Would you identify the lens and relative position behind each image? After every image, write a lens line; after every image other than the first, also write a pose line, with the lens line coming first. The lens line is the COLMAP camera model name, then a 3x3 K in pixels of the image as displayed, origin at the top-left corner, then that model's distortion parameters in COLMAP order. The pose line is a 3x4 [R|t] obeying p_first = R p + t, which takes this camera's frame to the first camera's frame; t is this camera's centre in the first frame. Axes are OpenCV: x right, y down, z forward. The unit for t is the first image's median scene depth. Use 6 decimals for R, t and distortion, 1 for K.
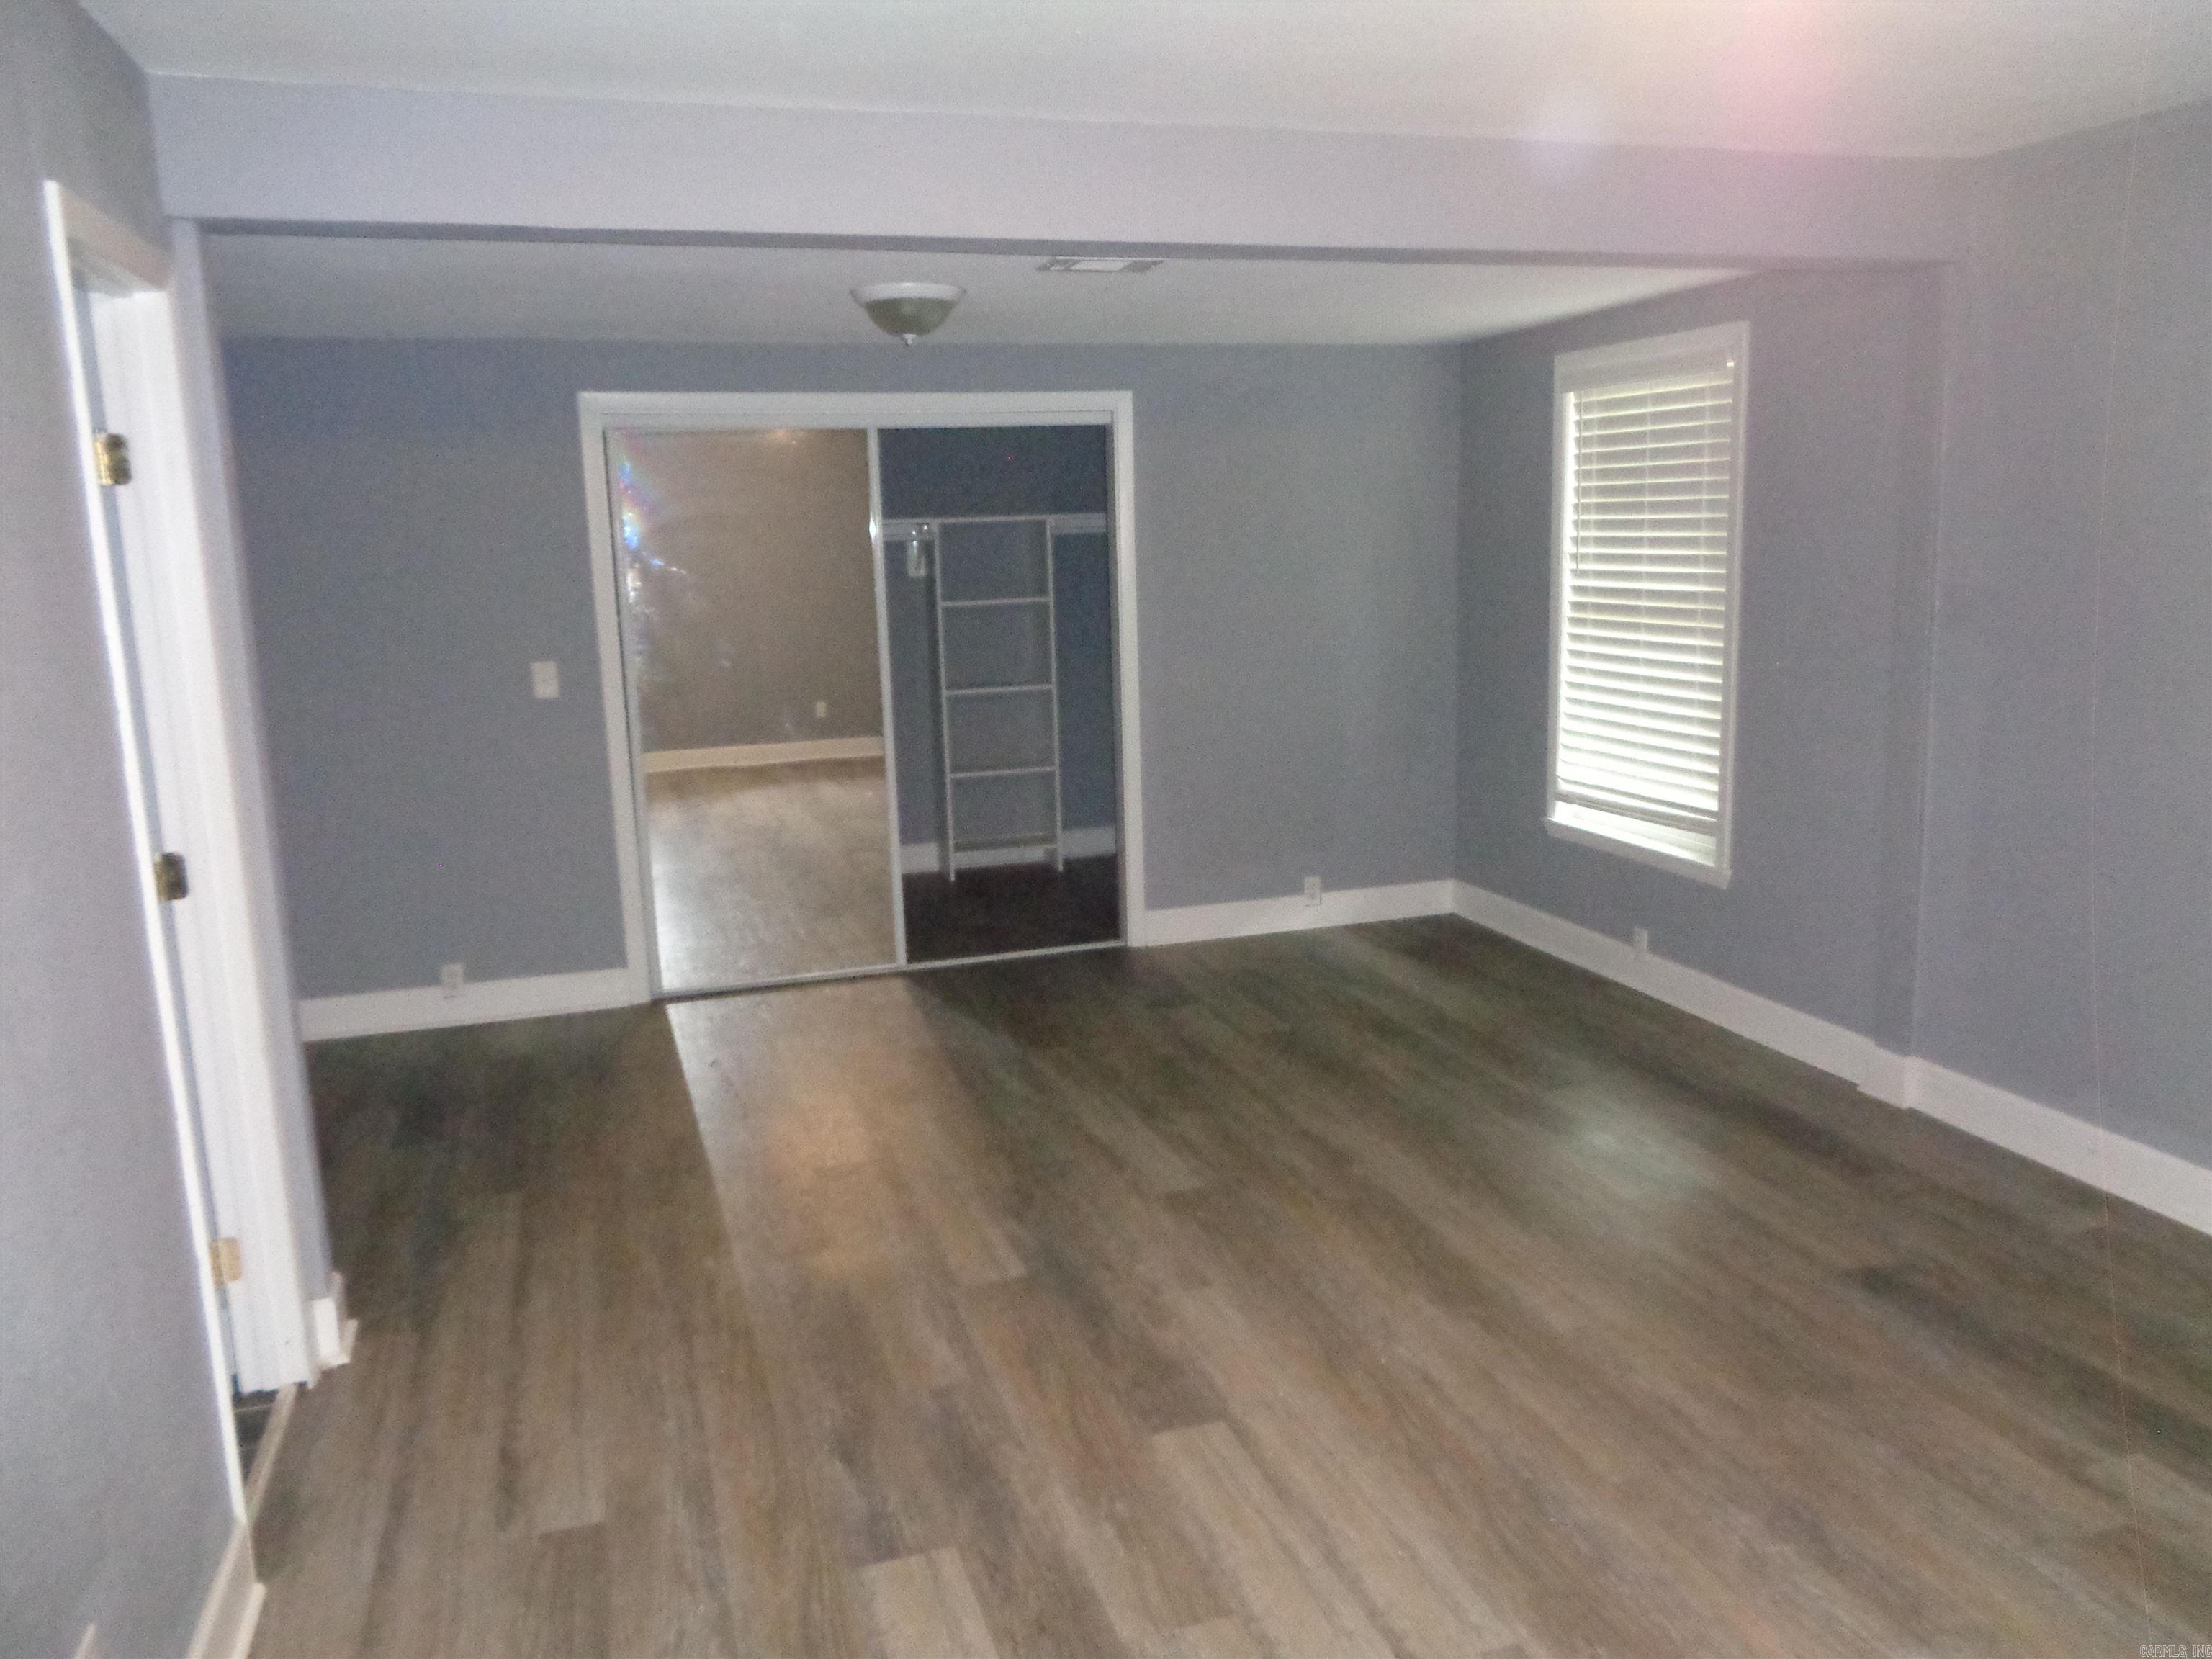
lens RADIAL K [[1666.0, 0, 1106.0], [0, 1666.0, 829.5], [0, 0, 1]] dist [0.000625, 0.001581]
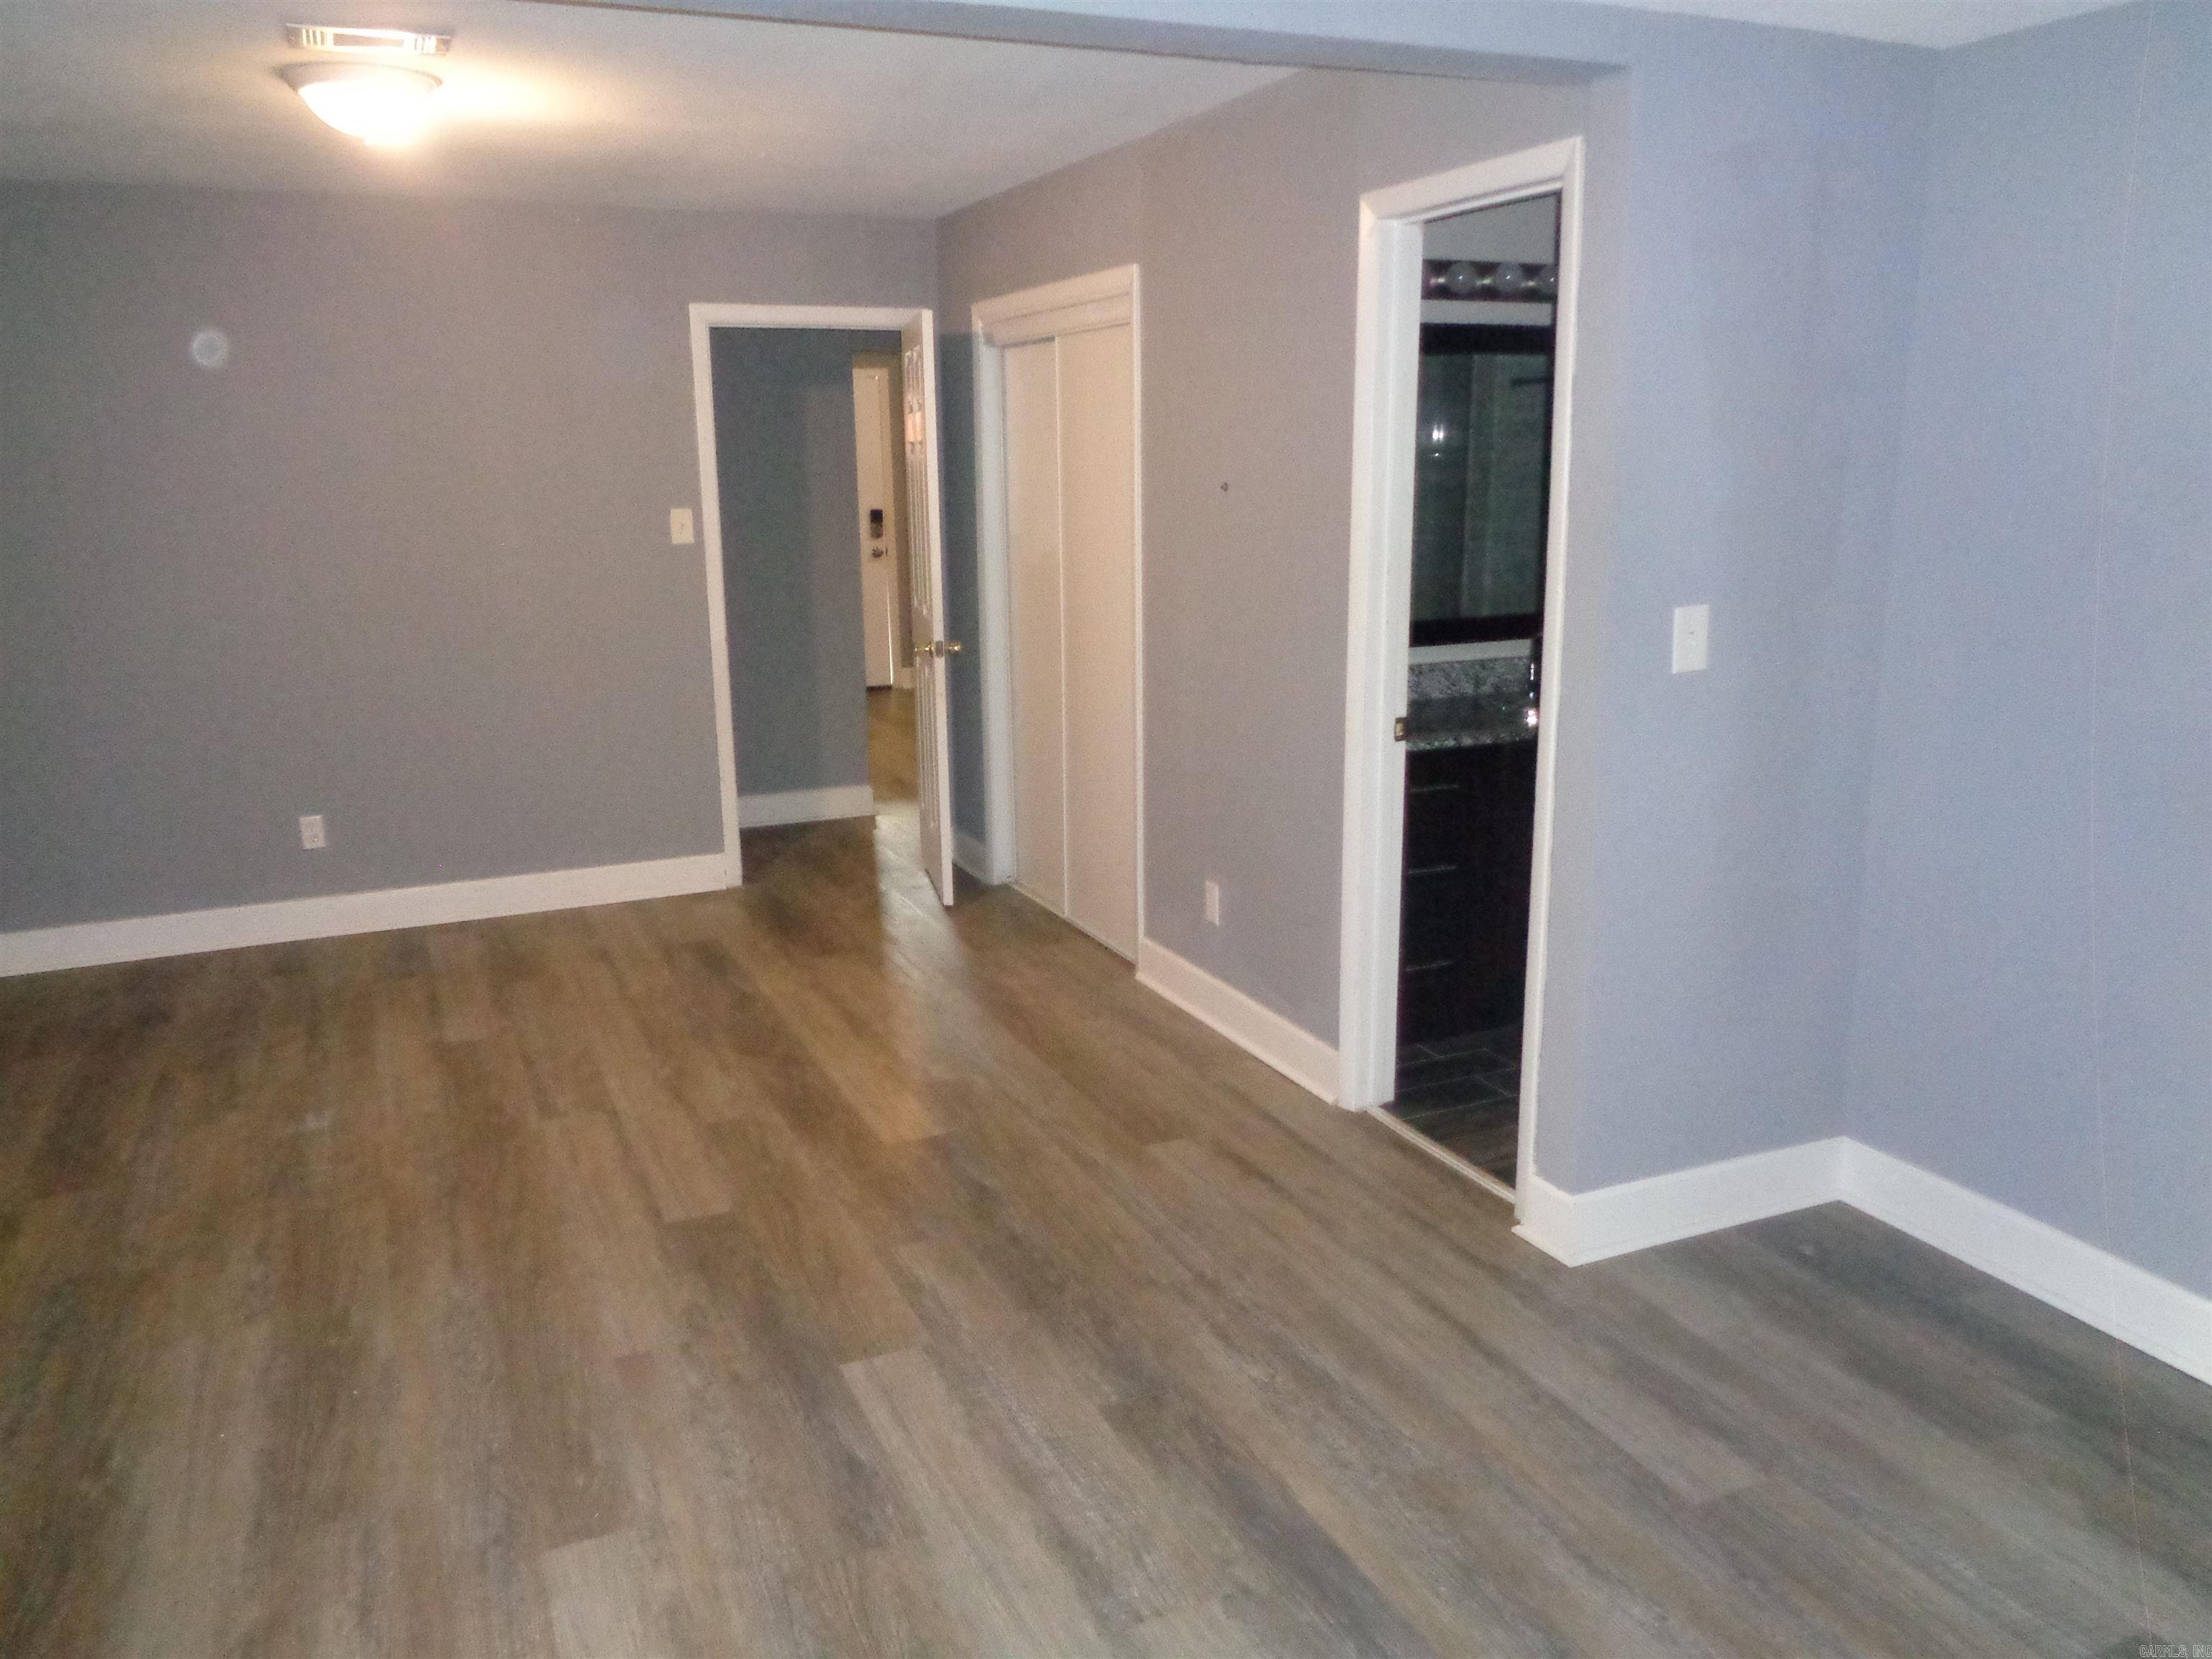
lens RADIAL K [[1666.0, 0, 1106.0], [0, 1666.0, 829.5], [0, 0, 1]] dist [0.000625, 0.001581]
pose [[-0.991870, 0.074986, -0.102815, -0.138320], [0.027675, 0.915715, 0.400873, -0.362903], [0.124209, 0.394769, -0.910346, 2.038123]]
